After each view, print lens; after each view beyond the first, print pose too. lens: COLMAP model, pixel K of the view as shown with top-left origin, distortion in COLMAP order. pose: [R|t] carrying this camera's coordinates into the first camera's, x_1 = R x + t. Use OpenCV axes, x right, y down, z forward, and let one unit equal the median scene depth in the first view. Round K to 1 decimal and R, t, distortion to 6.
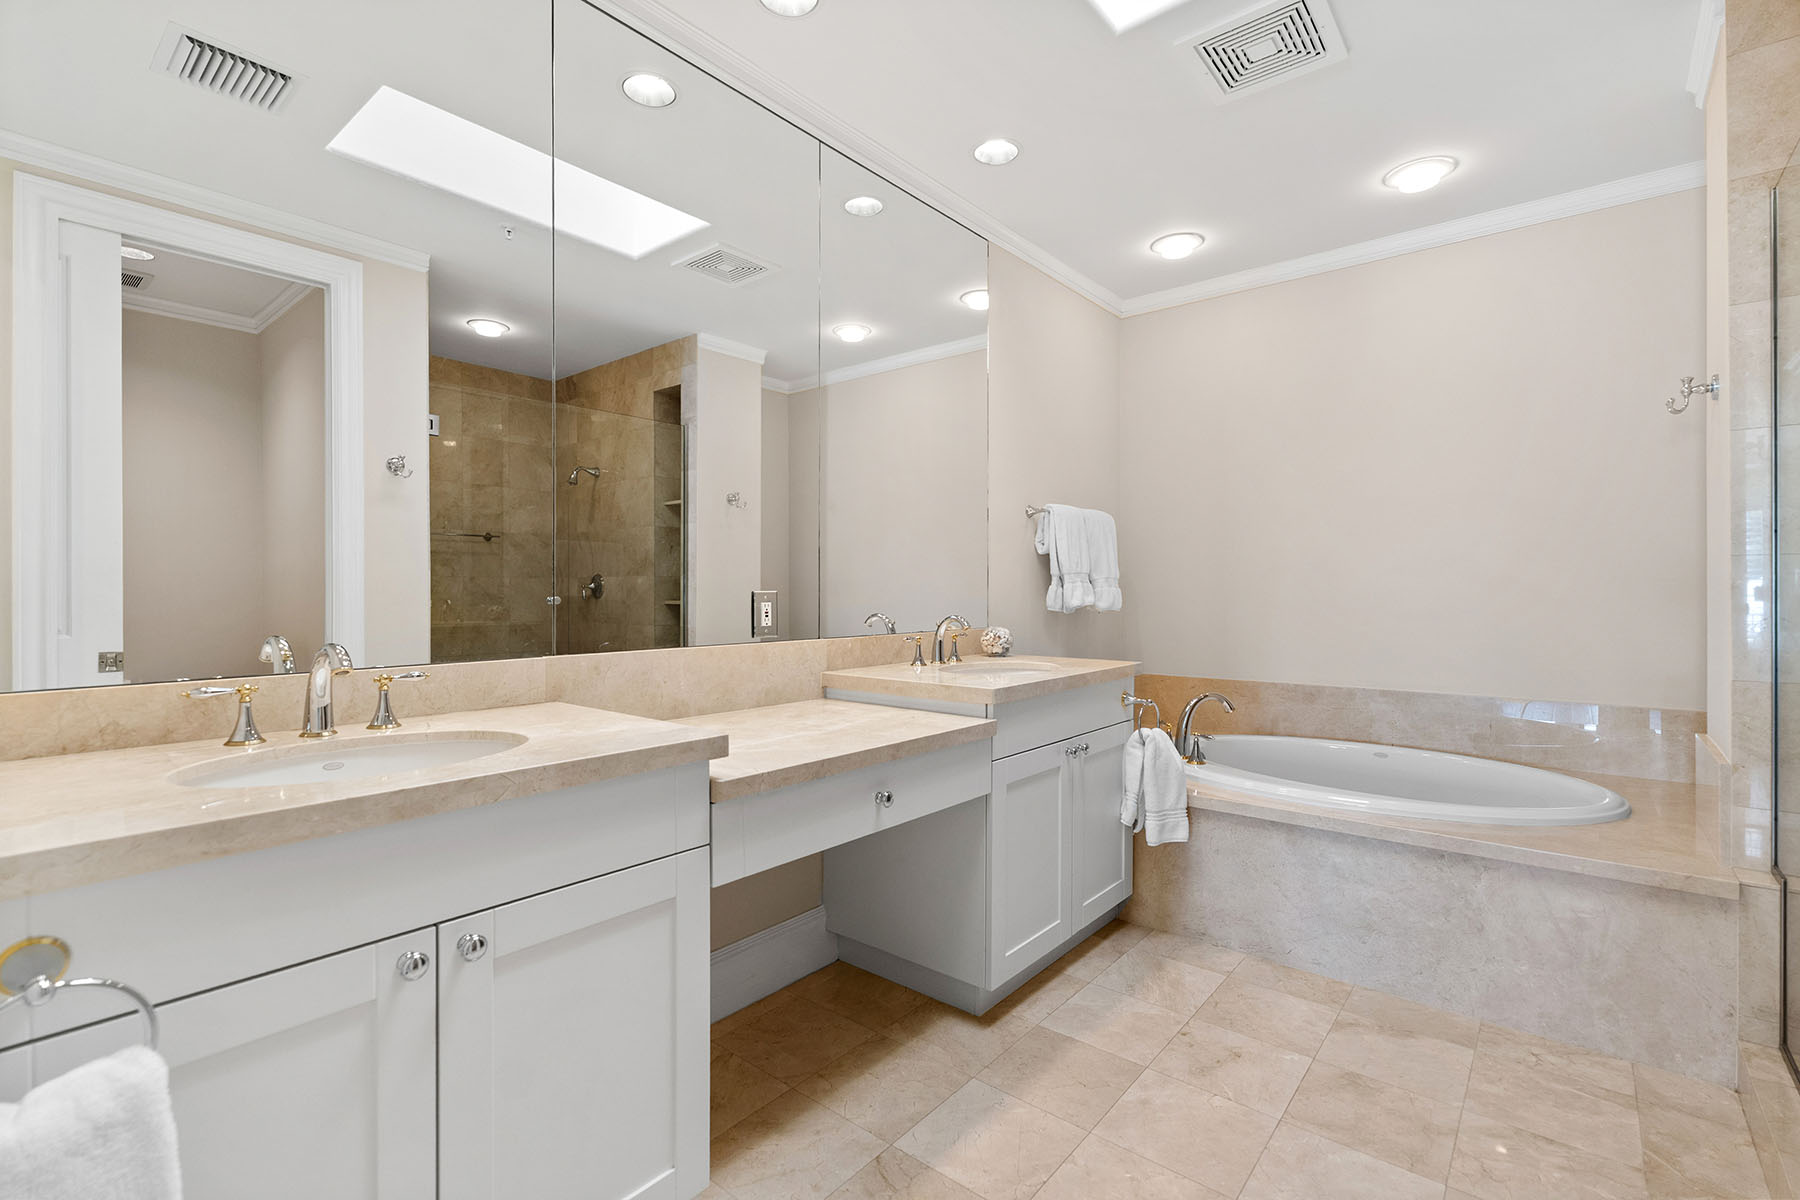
lens RADIAL K [[804.9, 0, 902.7], [0, 804.9, 590.5], [0, 0, 1]] dist [-0.000911, -0.002207]
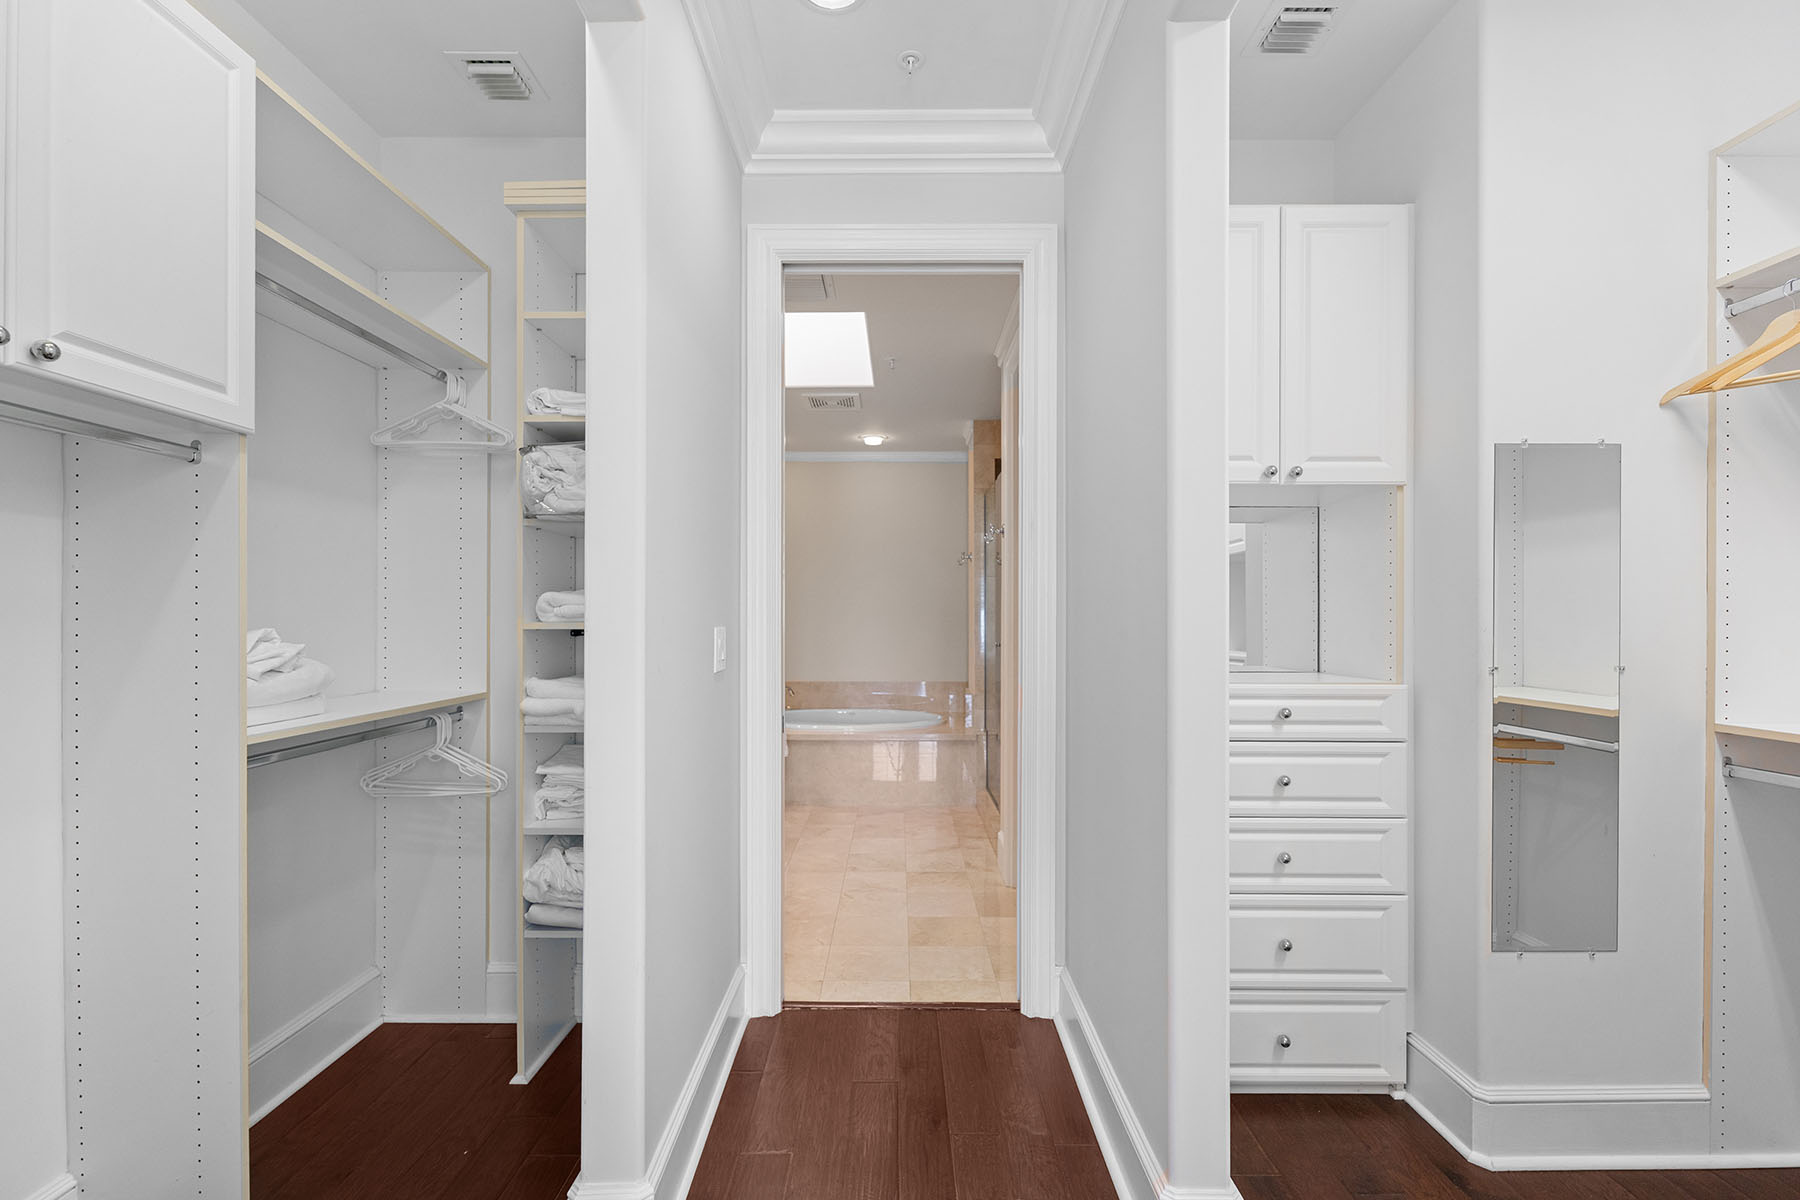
lens RADIAL K [[804.9, 0, 891.9], [0, 804.9, 617.5], [0, 0, 1]] dist [-0.000911, -0.002207]
pose [[0.770922, -0.000454, 0.636929, -0.786703], [0.000292, 1.000000, 0.000359, -0.045072], [-0.636929, -0.000091, 0.770922, -0.789493]]
